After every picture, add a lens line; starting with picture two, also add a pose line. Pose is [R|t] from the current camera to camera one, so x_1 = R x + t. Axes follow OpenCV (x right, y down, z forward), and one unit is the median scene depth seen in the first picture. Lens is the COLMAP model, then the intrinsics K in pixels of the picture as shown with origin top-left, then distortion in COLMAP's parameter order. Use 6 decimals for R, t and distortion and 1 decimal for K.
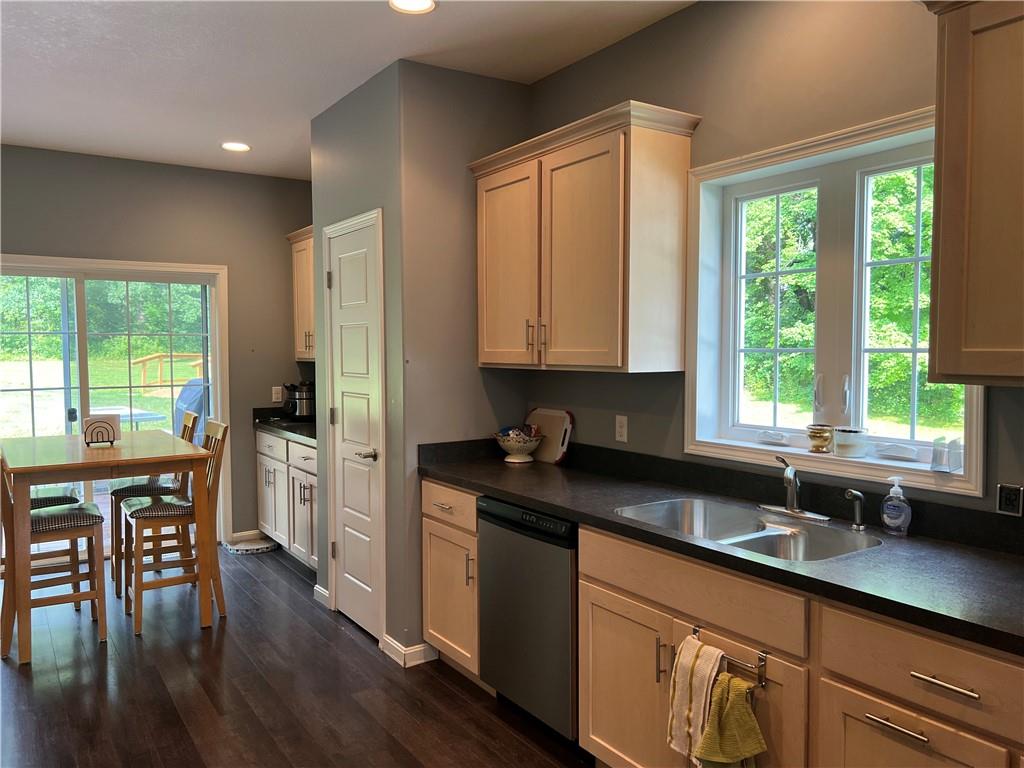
lens RADIAL K [[773.3, 0, 511.7], [0, 773.3, 389.9], [0, 0, 1]] dist [0.035215, -0.040667]
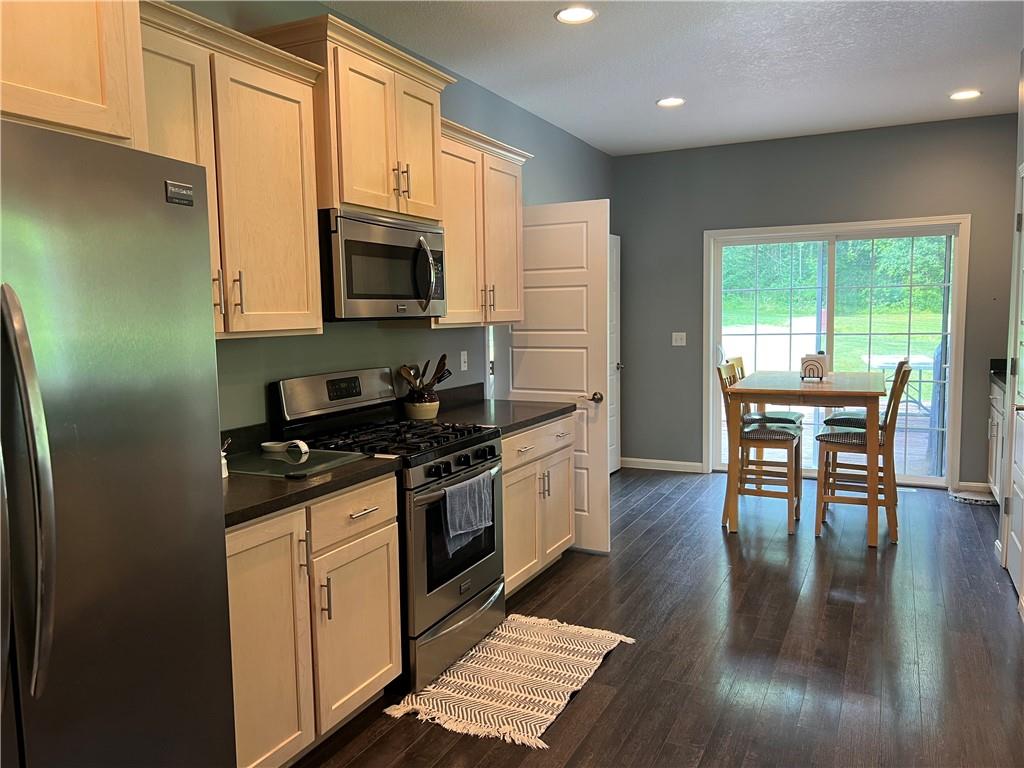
lens RADIAL K [[773.3, 0, 511.7], [0, 773.3, 385.5], [0, 0, 1]] dist [0.035215, -0.040667]
pose [[0.507096, 0.077804, -0.858371, 0.273340], [-0.031278, 0.996922, 0.071884, 0.007318], [0.861322, -0.009604, 0.507969, -0.020128]]
